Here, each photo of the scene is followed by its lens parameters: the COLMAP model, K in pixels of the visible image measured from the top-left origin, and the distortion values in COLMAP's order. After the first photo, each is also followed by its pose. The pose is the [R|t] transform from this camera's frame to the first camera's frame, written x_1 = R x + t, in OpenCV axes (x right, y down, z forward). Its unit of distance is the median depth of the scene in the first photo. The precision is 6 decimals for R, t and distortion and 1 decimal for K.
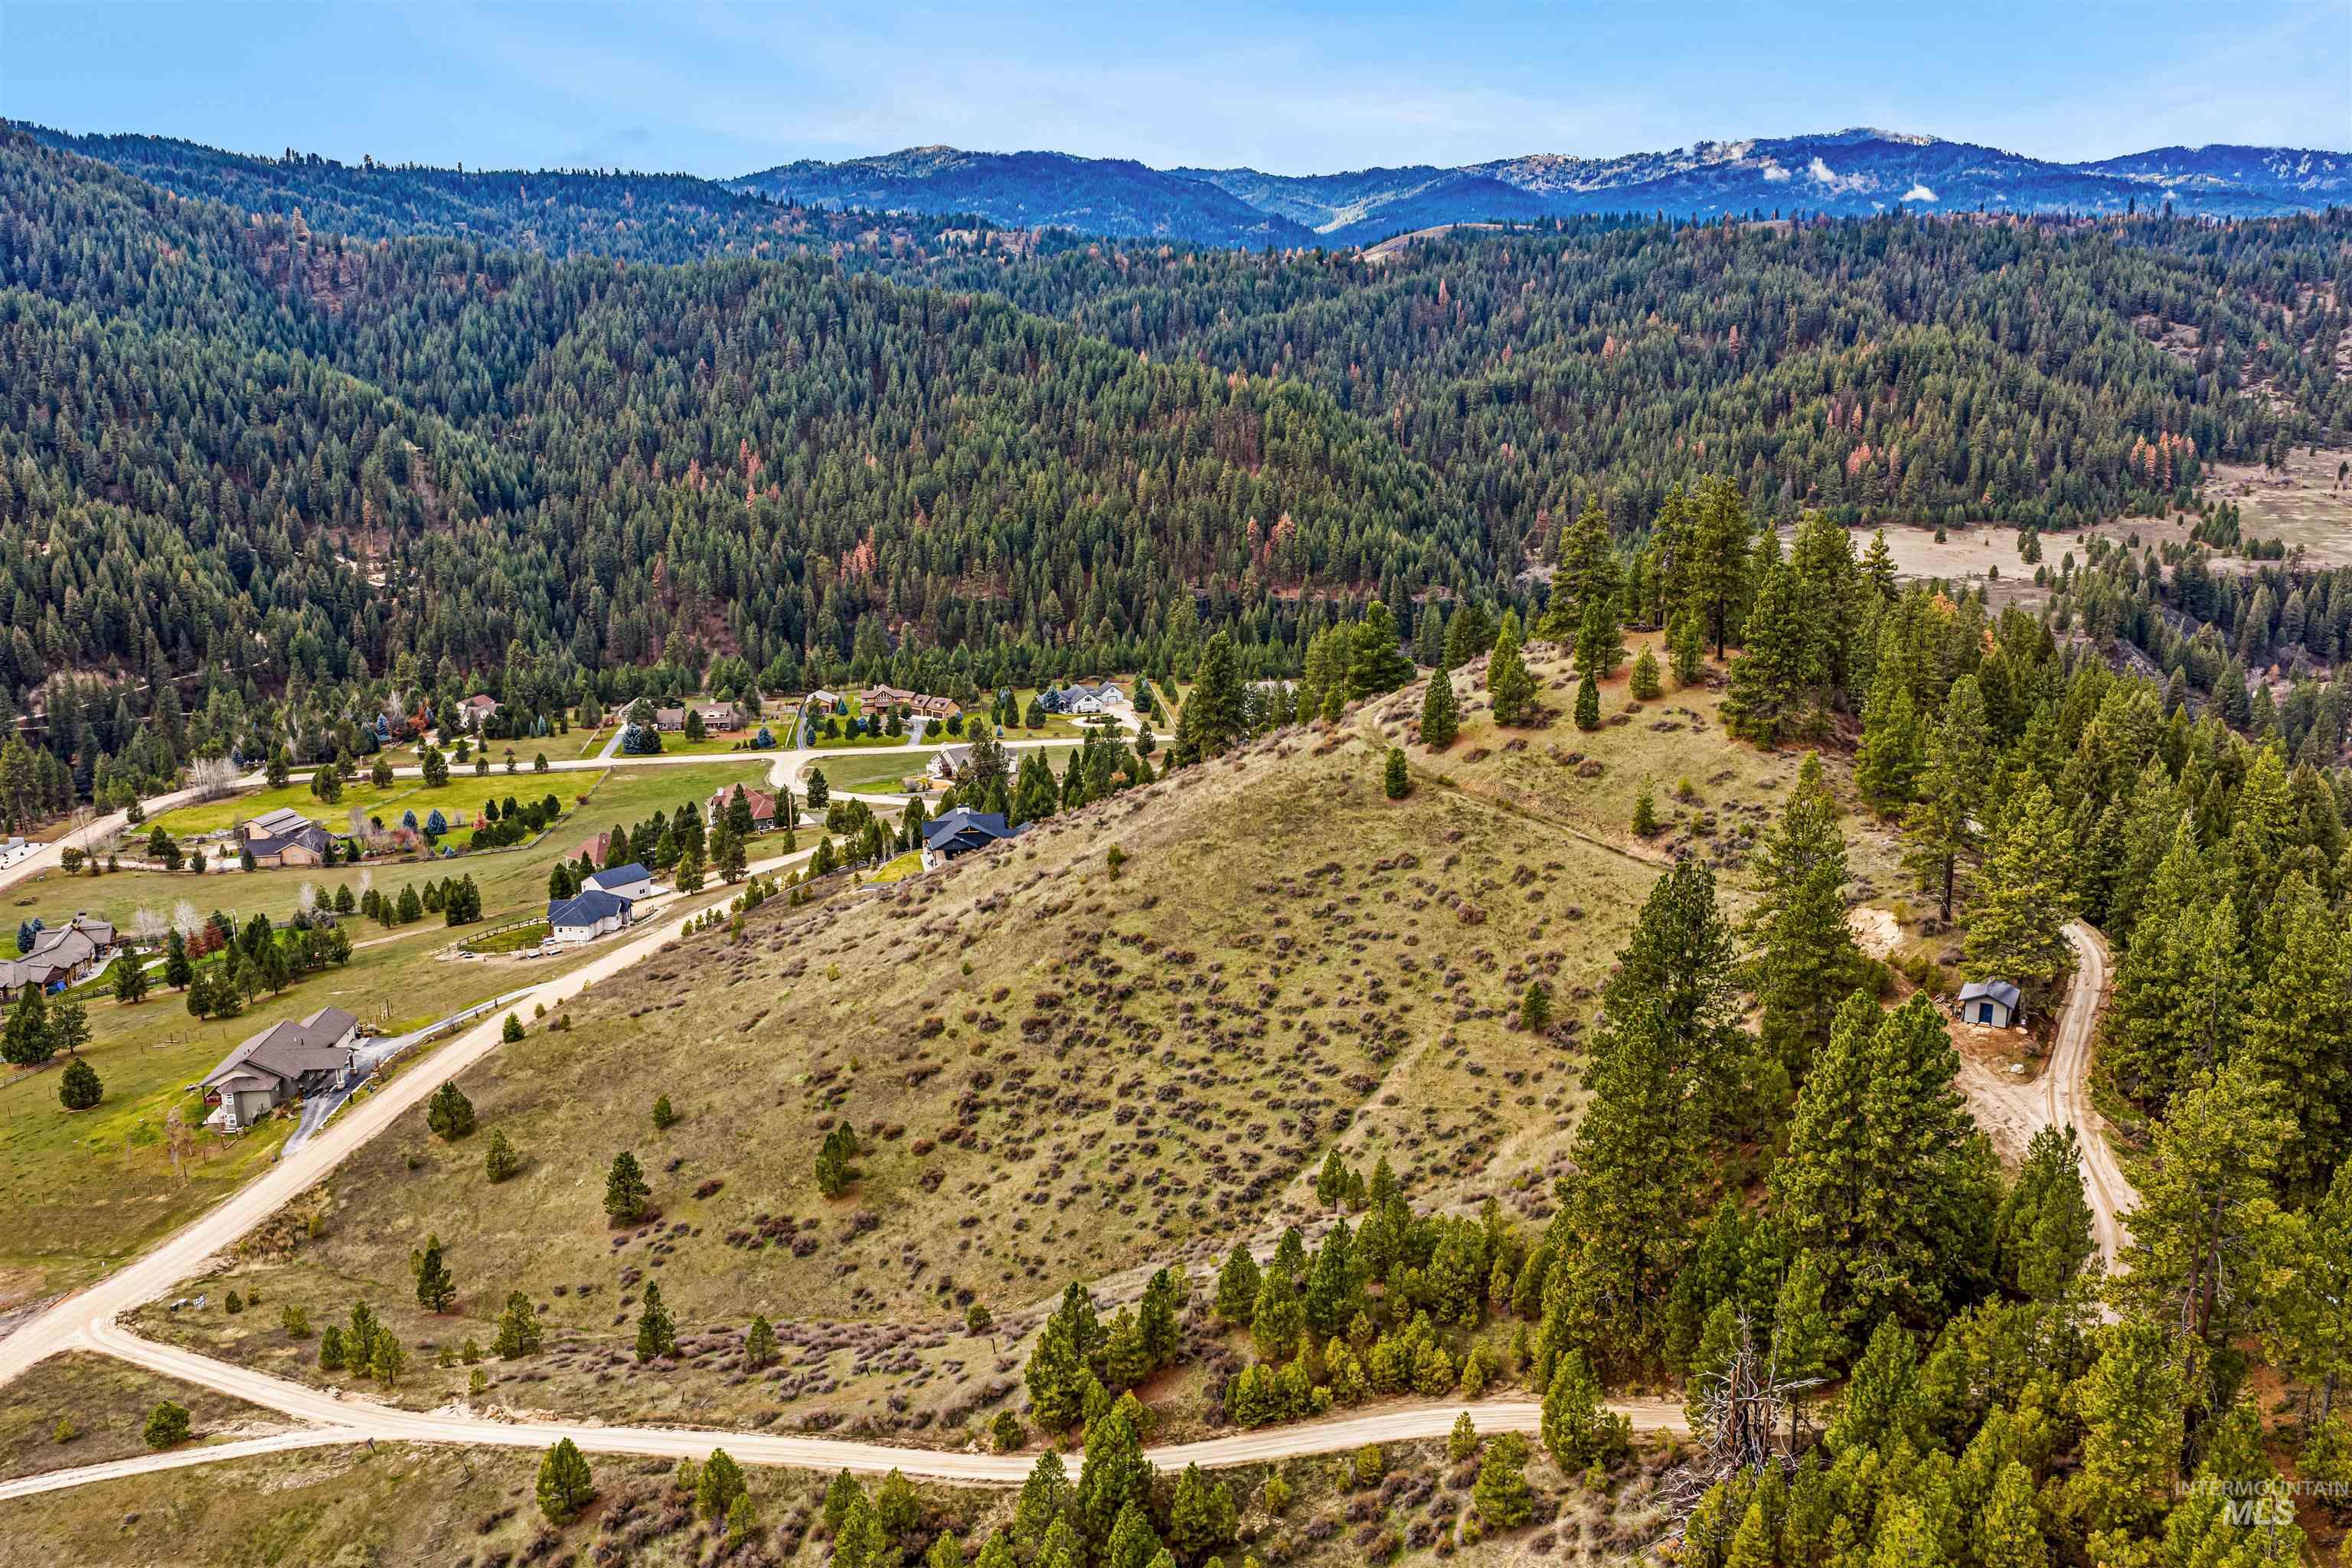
lens RADIAL K [[1943.6, 0, 1179.1], [0, 1943.6, 786.6], [0, 0, 1]] dist [0.017063, -0.027340]
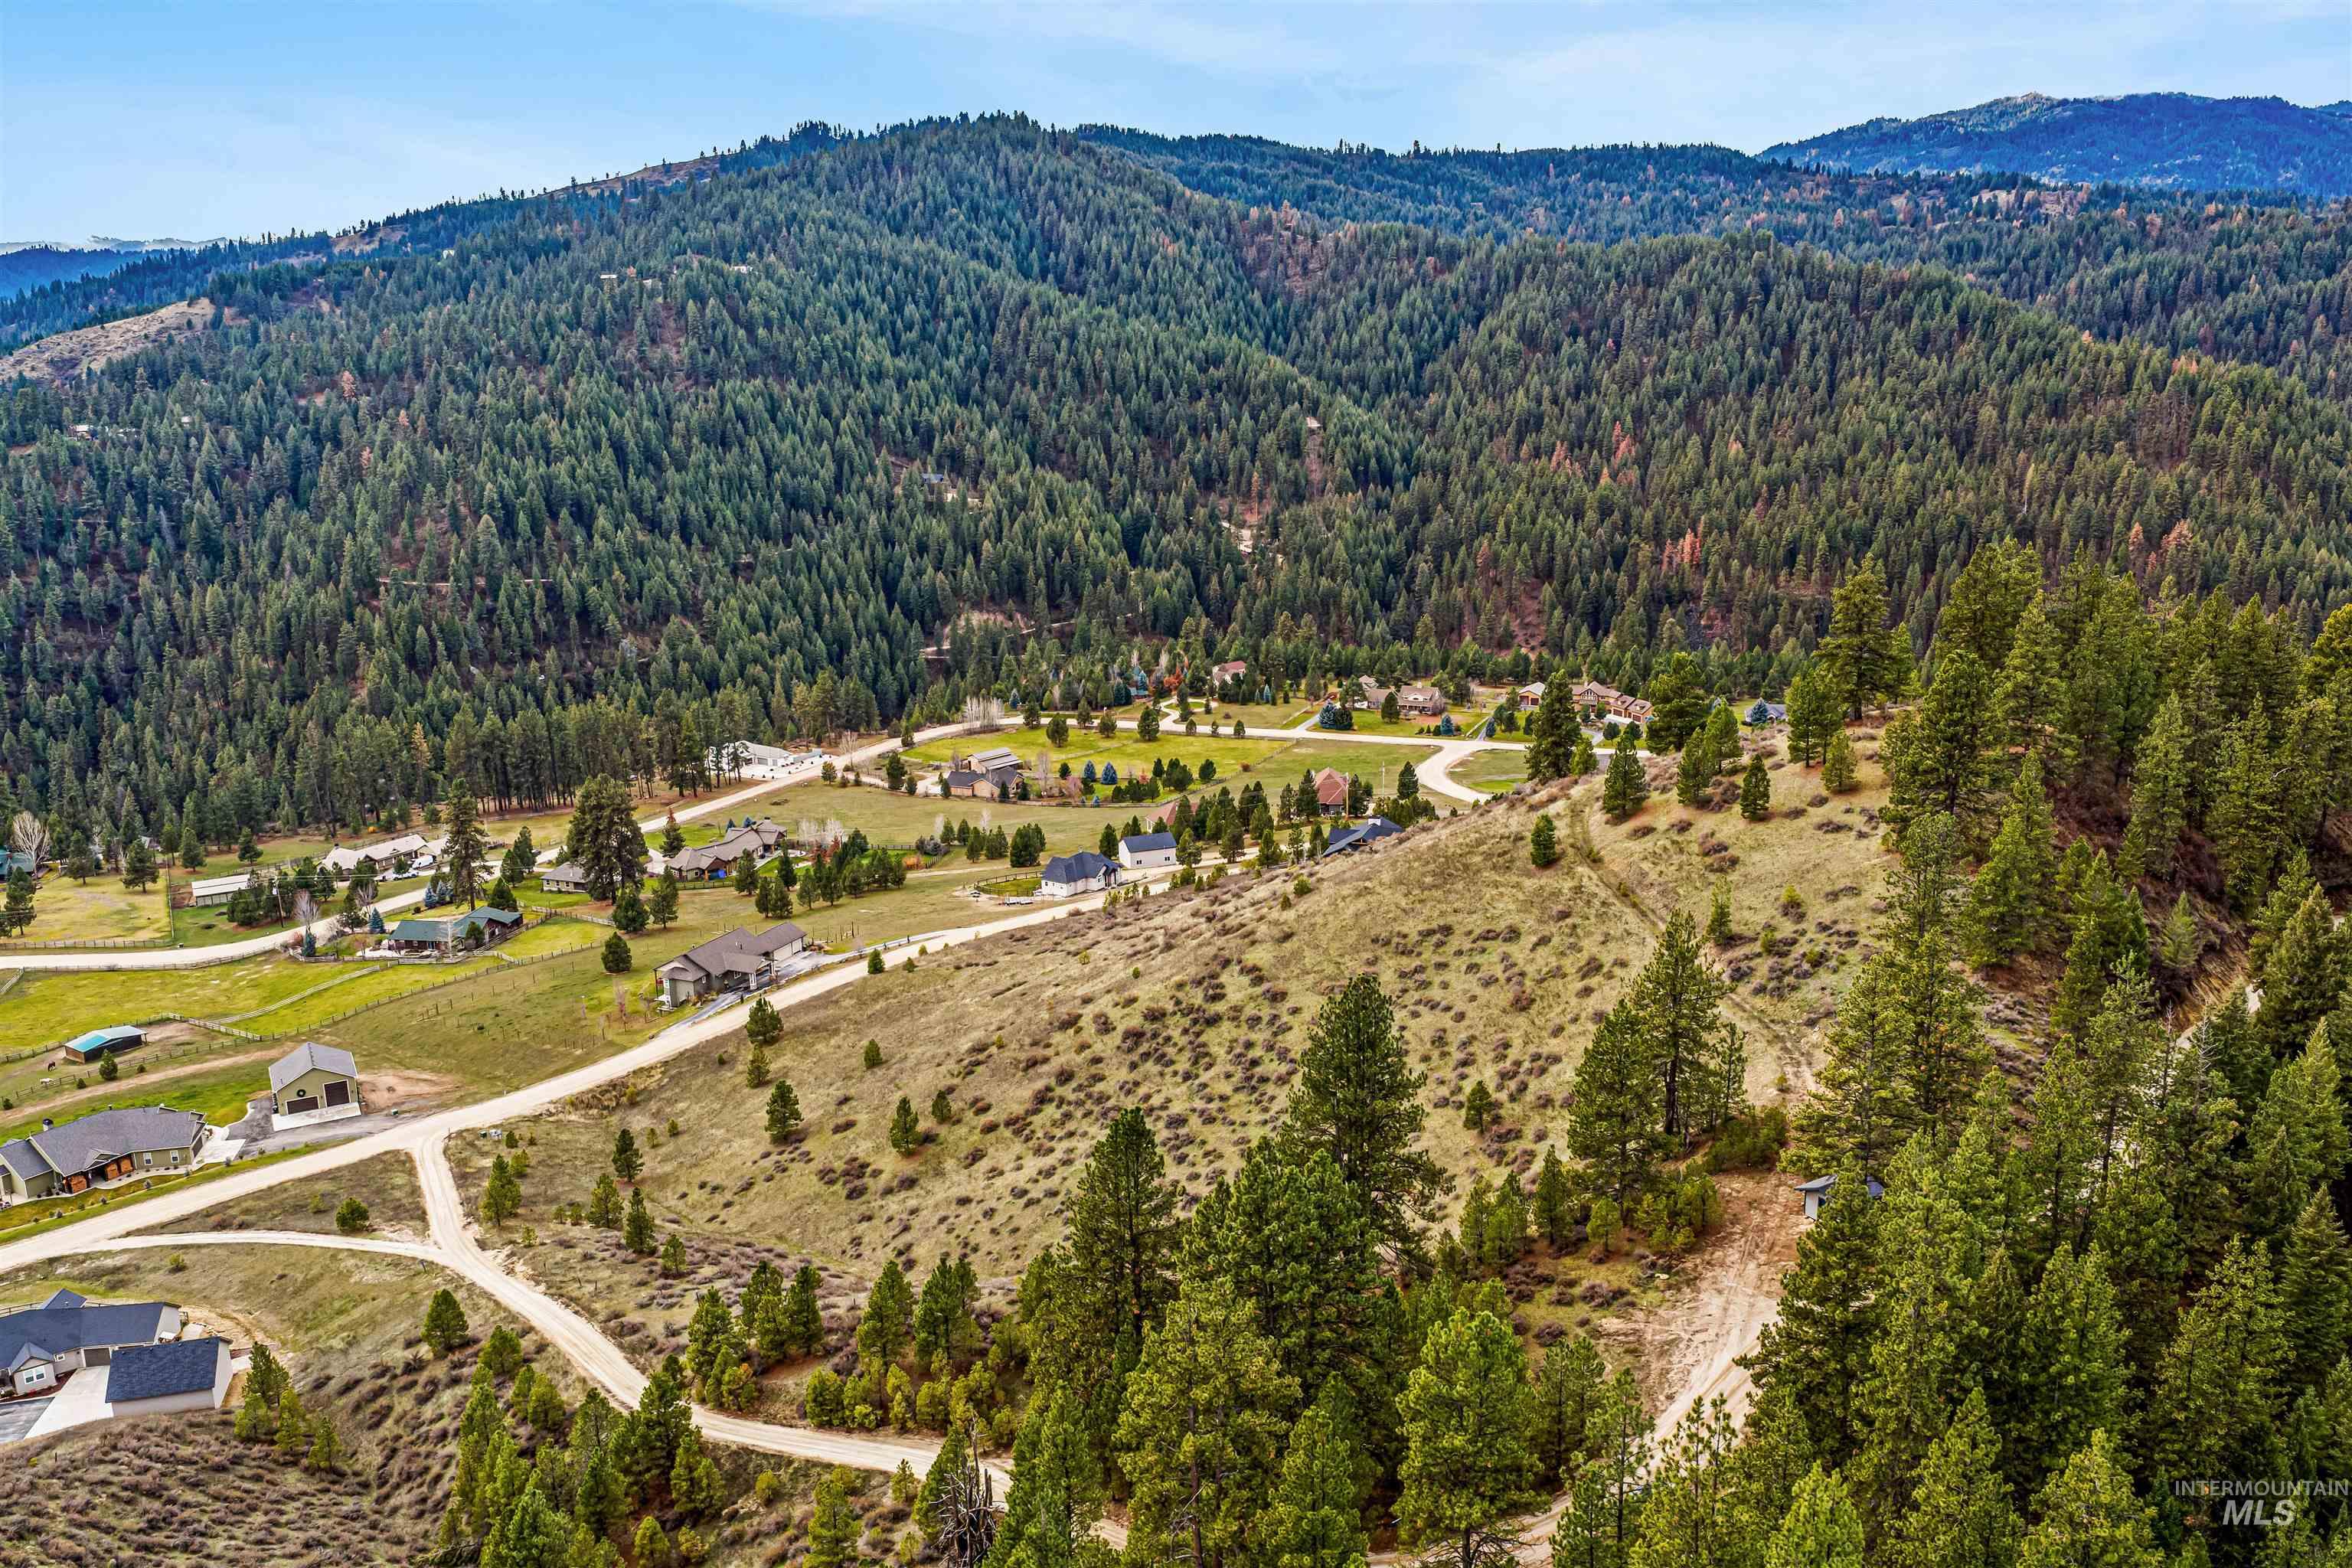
lens RADIAL K [[1943.6, 0, 1178.0], [0, 1943.6, 793.2], [0, 0, 1]] dist [0.017063, -0.027340]
pose [[0.865246, 0.113157, -0.488410, 0.119698], [-0.103648, 0.993523, 0.046566, -0.015832], [0.490516, 0.010332, 0.871371, 0.025274]]
